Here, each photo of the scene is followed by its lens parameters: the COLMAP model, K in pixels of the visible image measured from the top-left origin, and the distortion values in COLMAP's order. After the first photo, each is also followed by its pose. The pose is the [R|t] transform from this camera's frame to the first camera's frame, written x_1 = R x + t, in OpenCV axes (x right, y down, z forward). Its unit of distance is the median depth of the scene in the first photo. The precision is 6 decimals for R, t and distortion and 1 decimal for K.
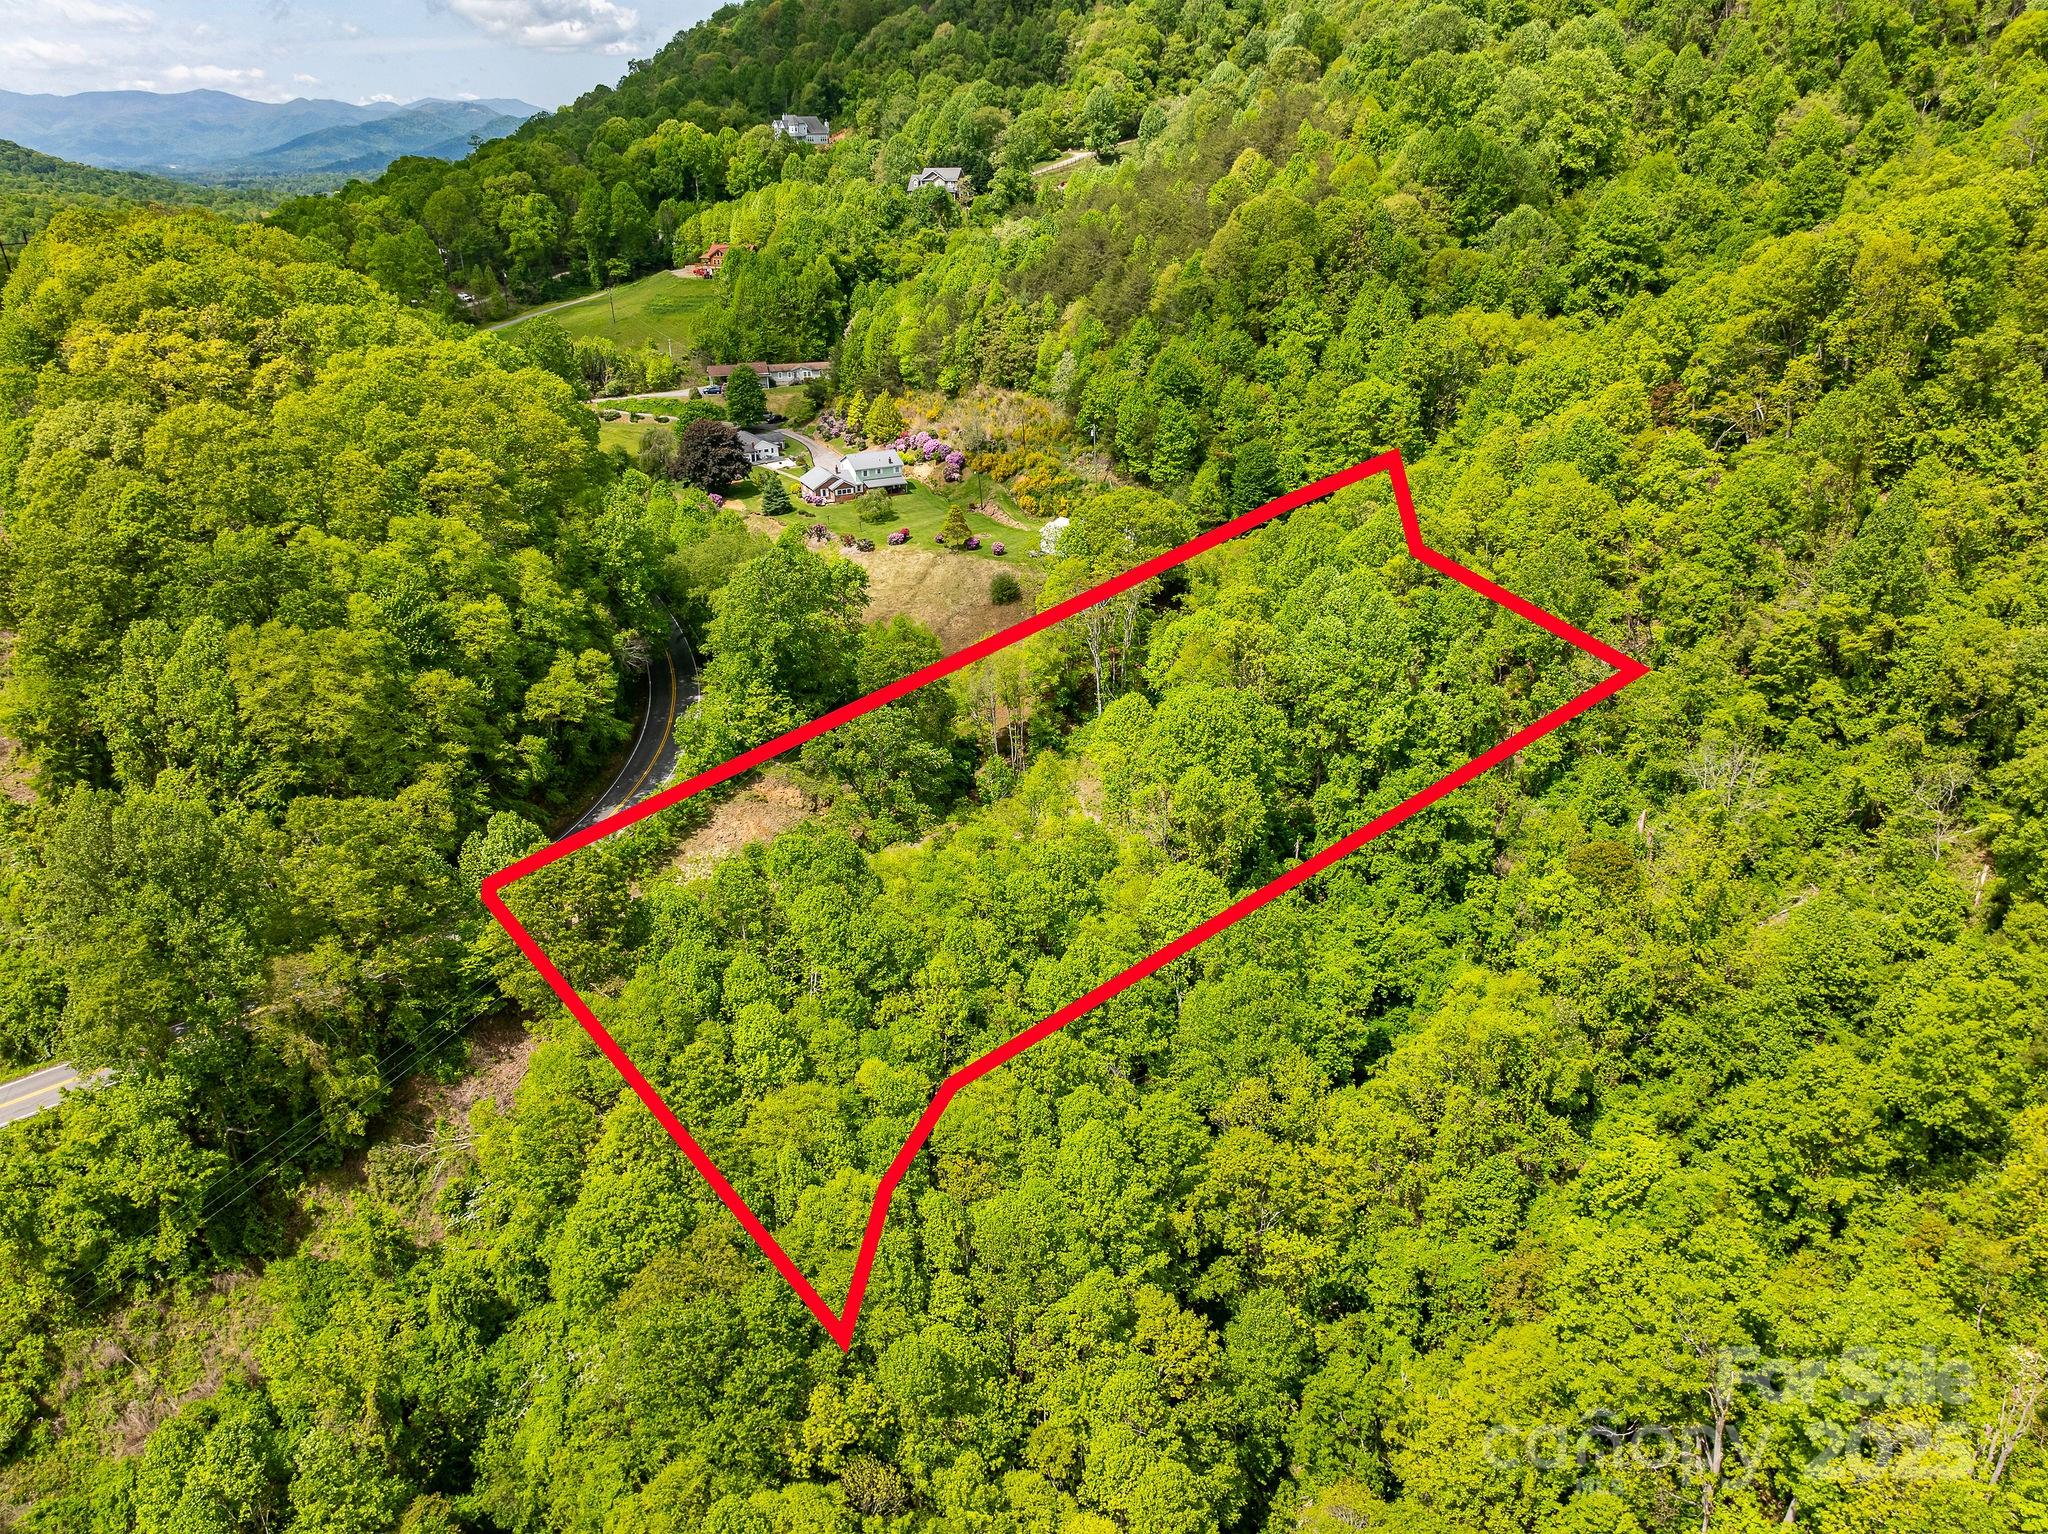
lens RADIAL K [[1324.6, 0, 1025.5], [0, 1324.6, 787.1], [0, 0, 1]] dist [-0.030881, 0.005695]
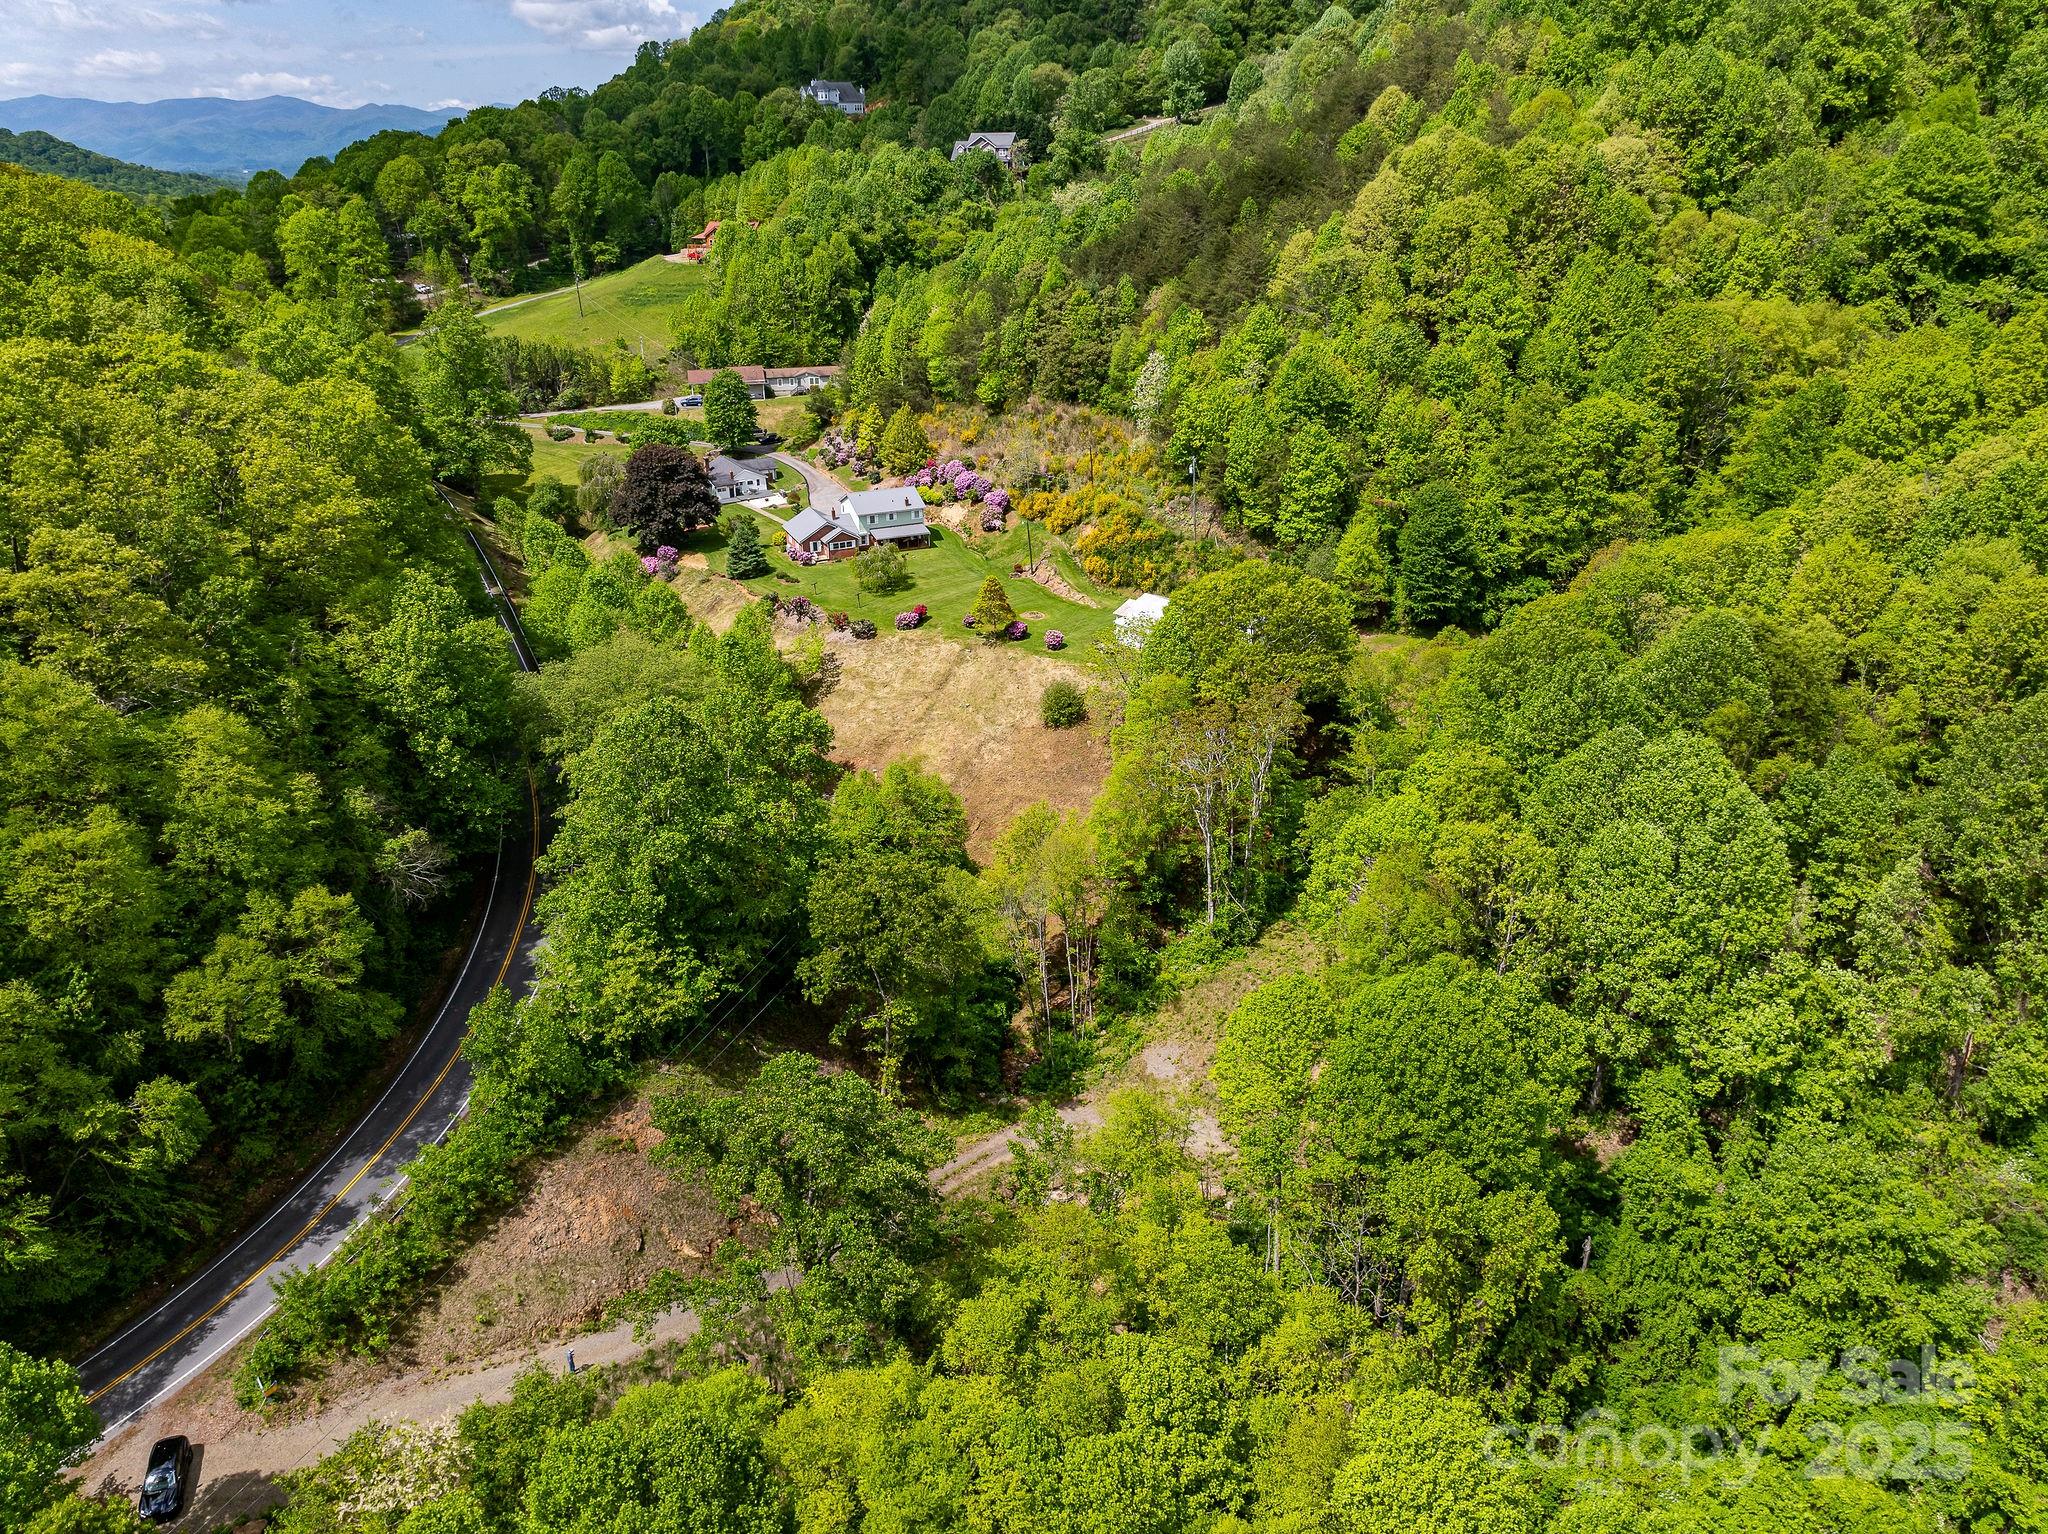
lens RADIAL K [[1324.6, 0, 1025.5], [0, 1324.6, 787.1], [0, 0, 1]] dist [-0.030881, 0.005695]
pose [[0.999128, 0.014475, -0.039167, -0.006377], [-0.014577, 0.999891, -0.002311, -0.086505], [0.039129, 0.002879, 0.999230, 0.267301]]
